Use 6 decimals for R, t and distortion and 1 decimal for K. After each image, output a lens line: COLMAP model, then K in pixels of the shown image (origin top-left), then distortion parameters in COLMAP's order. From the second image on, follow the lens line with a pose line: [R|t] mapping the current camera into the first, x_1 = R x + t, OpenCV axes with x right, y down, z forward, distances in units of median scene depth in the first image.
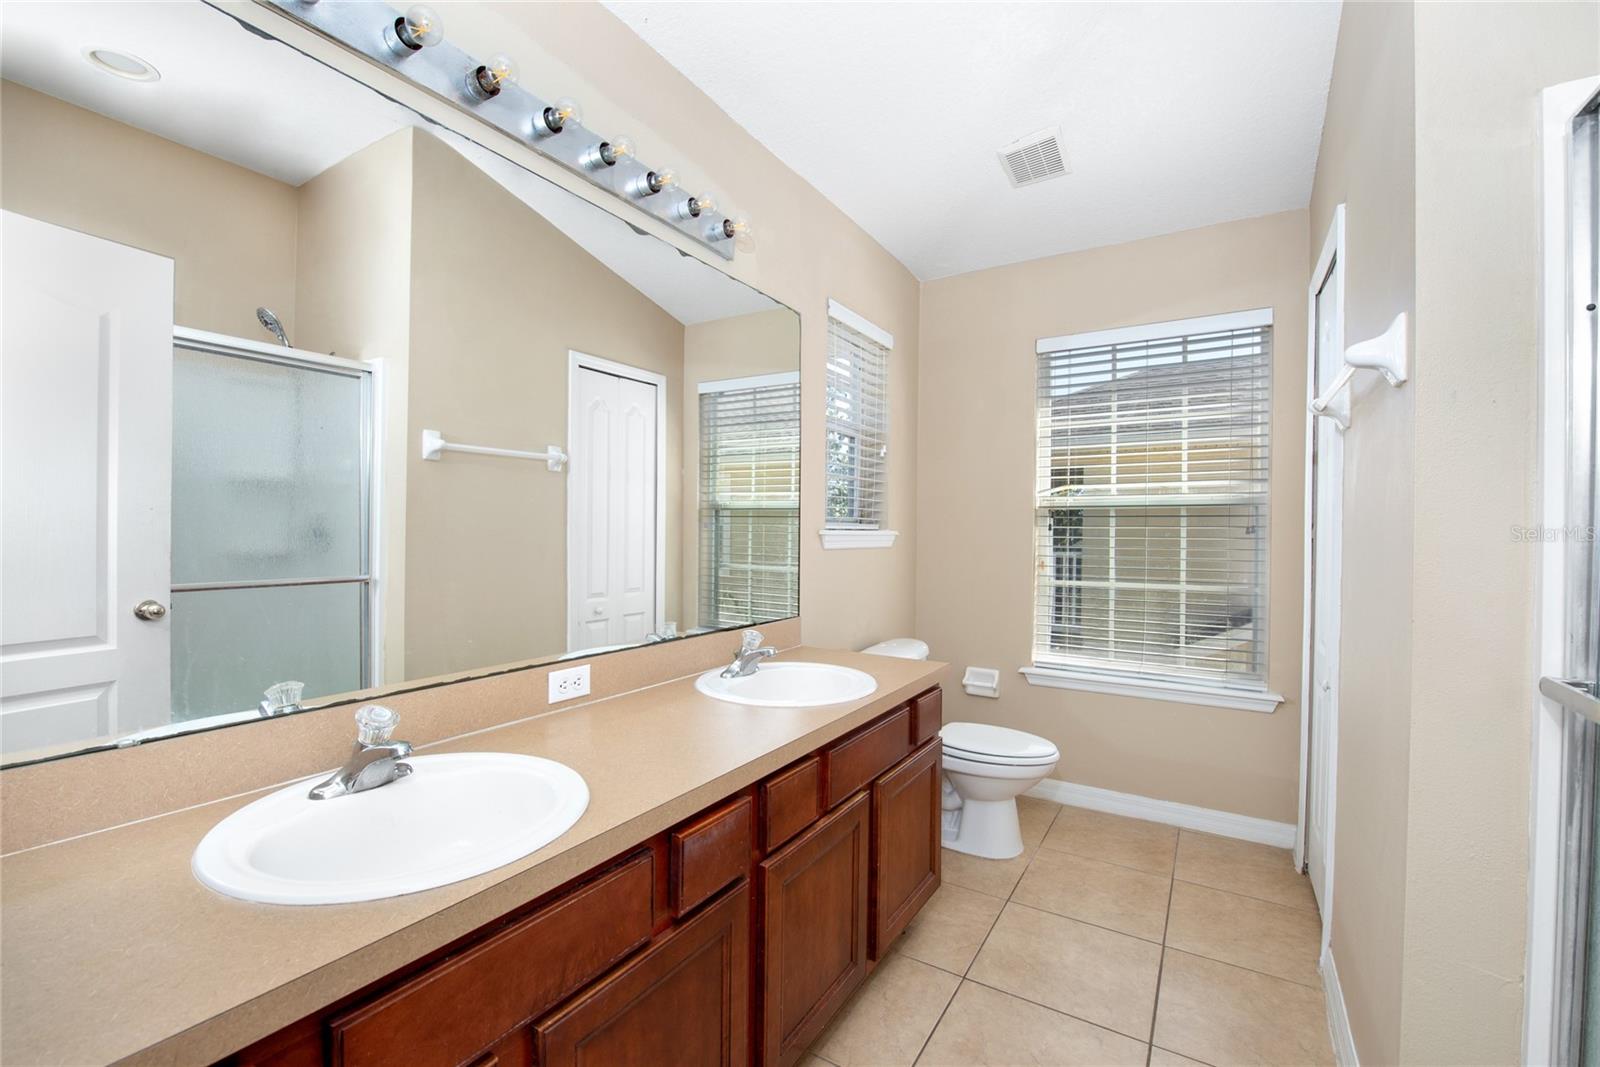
lens RADIAL K [[675.5, 0, 800.0], [0, 675.5, 533.5], [0, 0, 1]] dist [-0.013746, -0.000355]
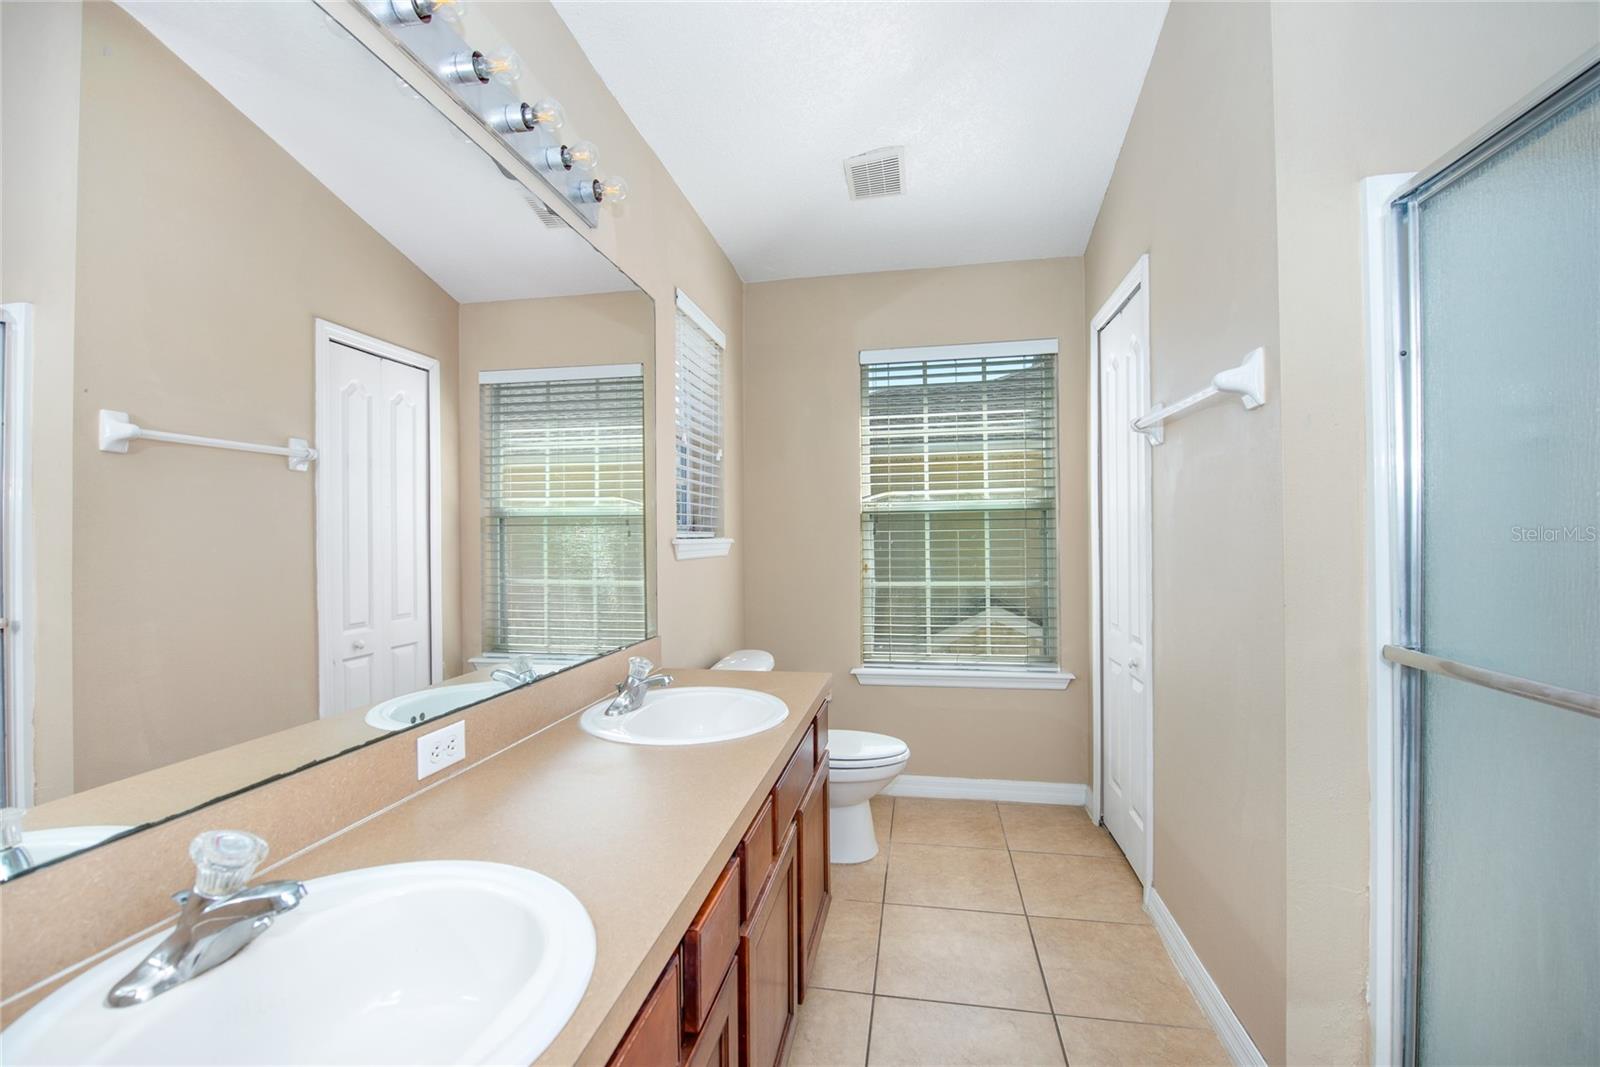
lens RADIAL K [[675.5, 0, 800.0], [0, 675.5, 533.5], [0, 0, 1]] dist [-0.013746, -0.000355]
pose [[0.931551, -0.017895, 0.363170, -0.122202], [0.021110, 0.999765, -0.004885, -0.004004], [-0.362997, 0.012217, 0.931710, 0.074630]]
